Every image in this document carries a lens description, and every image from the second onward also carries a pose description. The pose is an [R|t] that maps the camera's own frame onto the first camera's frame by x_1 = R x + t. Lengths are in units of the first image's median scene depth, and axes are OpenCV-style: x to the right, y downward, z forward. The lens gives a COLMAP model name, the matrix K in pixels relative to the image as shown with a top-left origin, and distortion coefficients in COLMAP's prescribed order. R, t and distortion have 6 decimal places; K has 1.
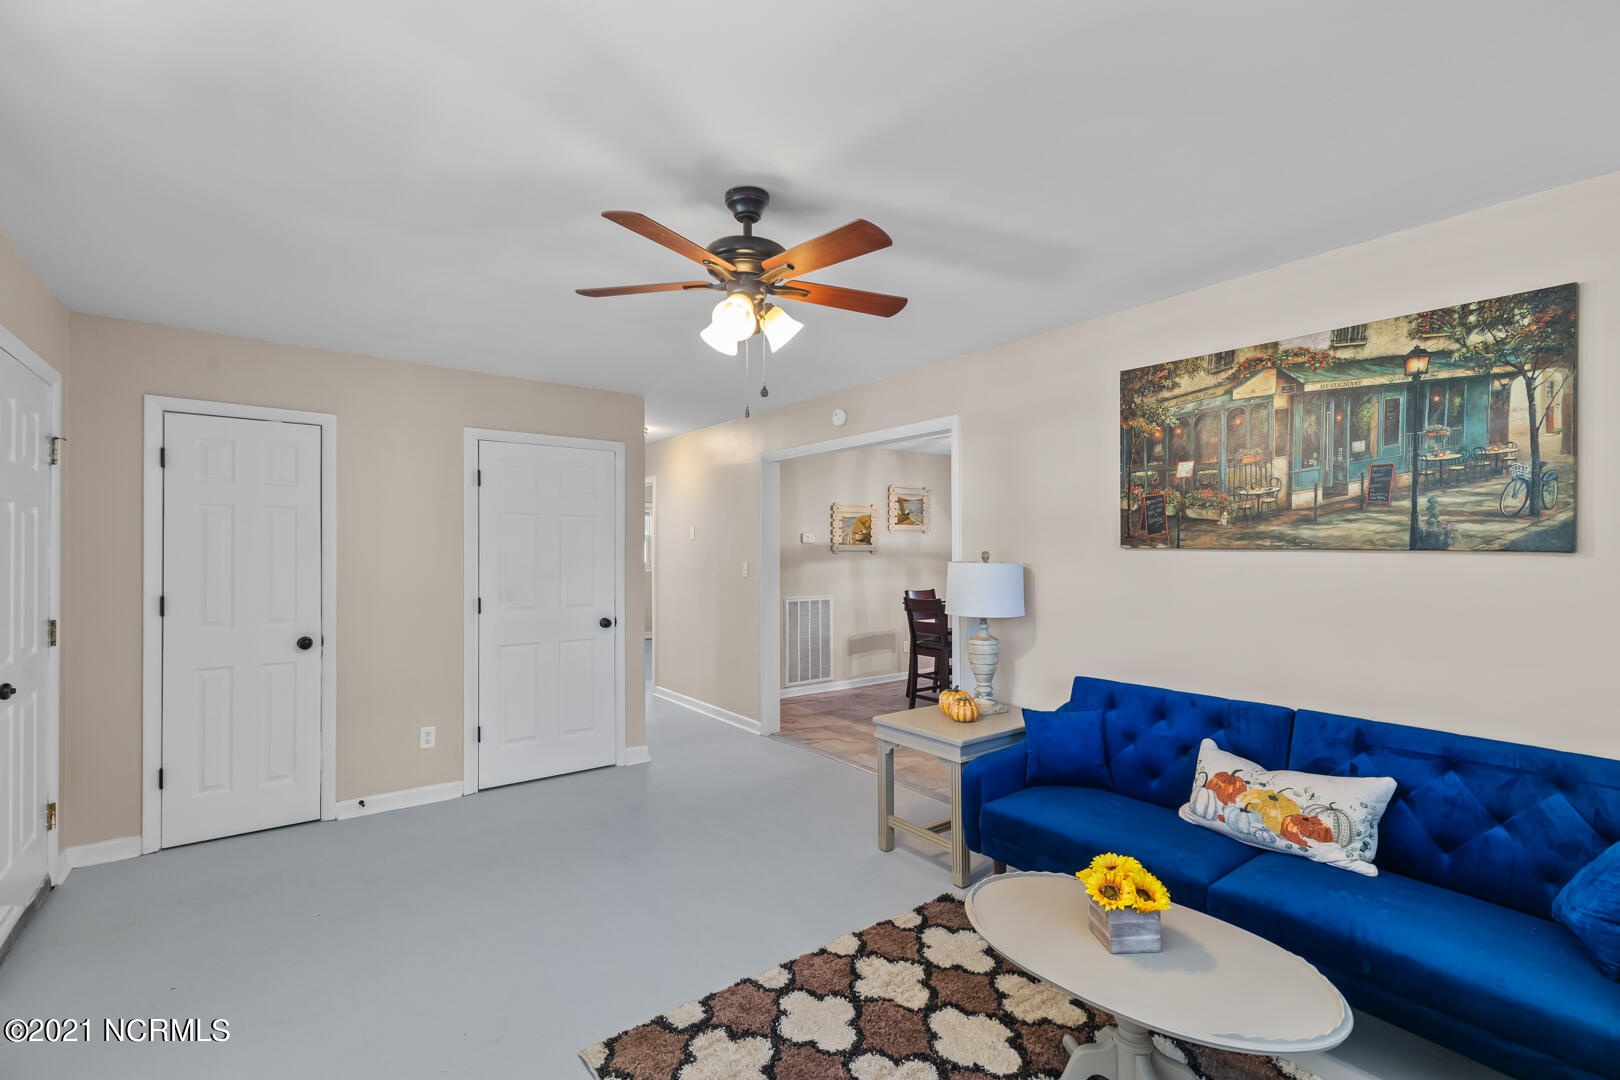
lens RADIAL K [[726.2, 0, 830.3], [0, 726.2, 545.7], [0, 0, 1]] dist [0.003100, -0.000853]
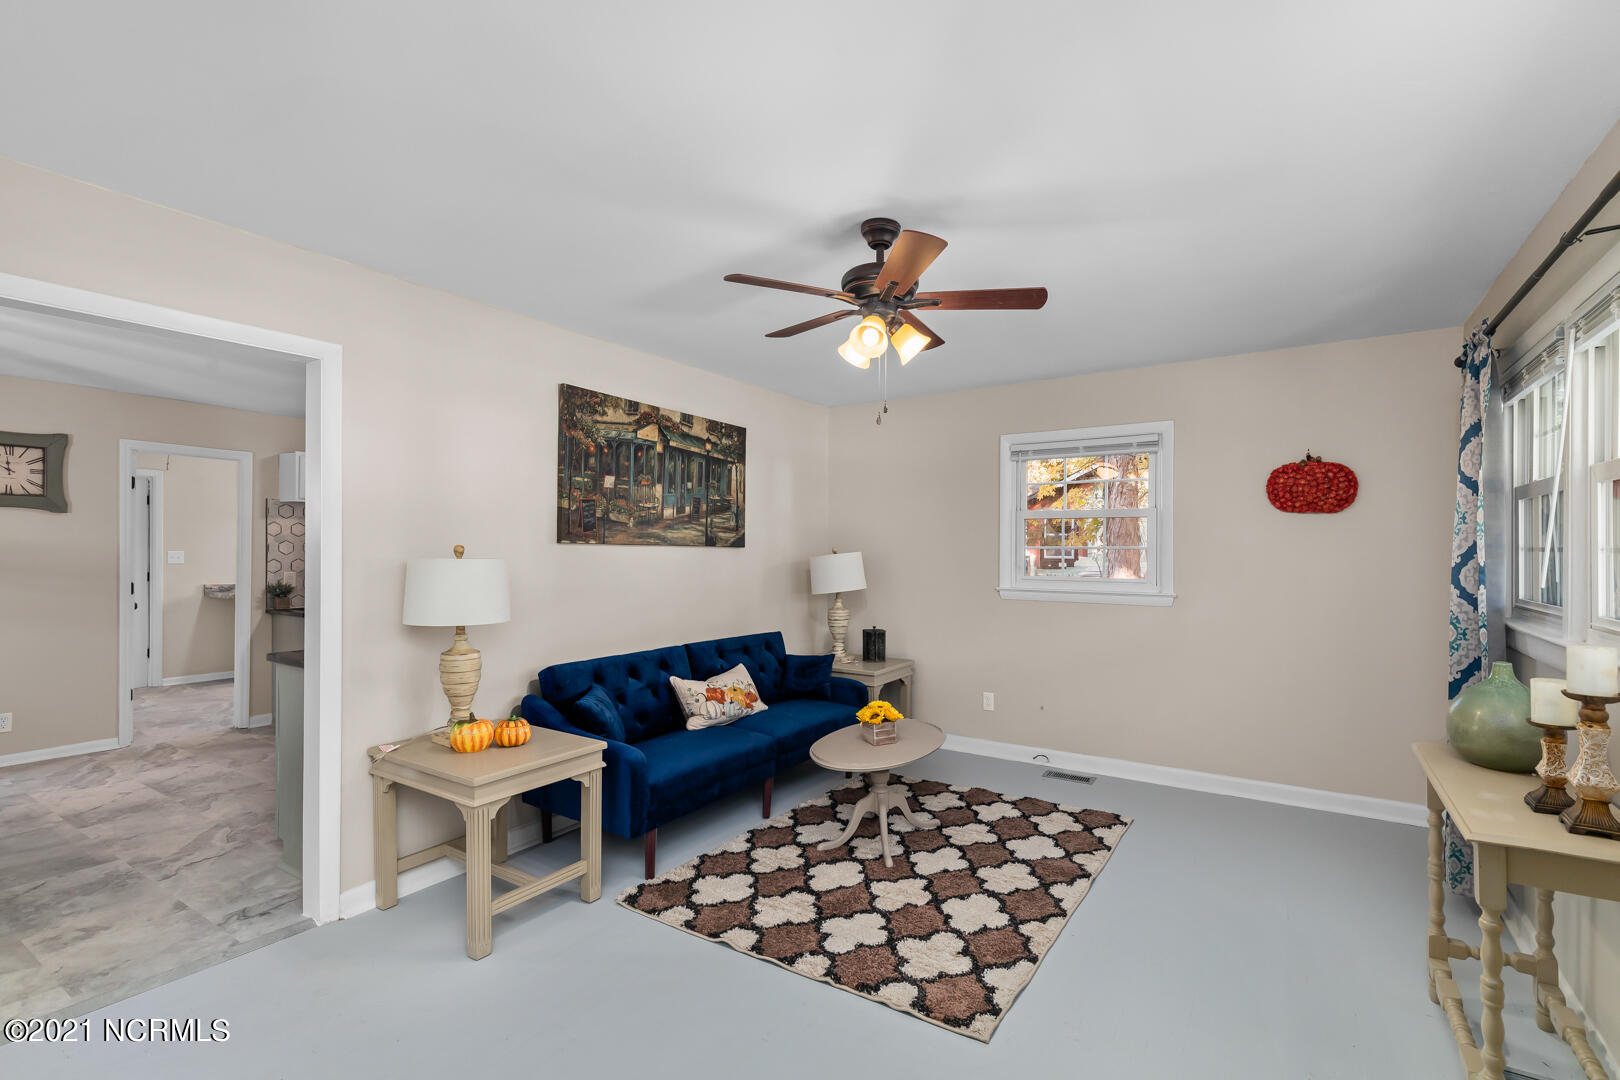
lens RADIAL K [[726.2, 0, 830.3], [0, 726.2, 545.7], [0, 0, 1]] dist [0.003100, -0.000853]
pose [[-0.336521, 0.006269, 0.941655, -0.946892], [-0.007312, 0.999930, -0.009271, 0.018255], [-0.941647, -0.010005, -0.336452, 1.198588]]
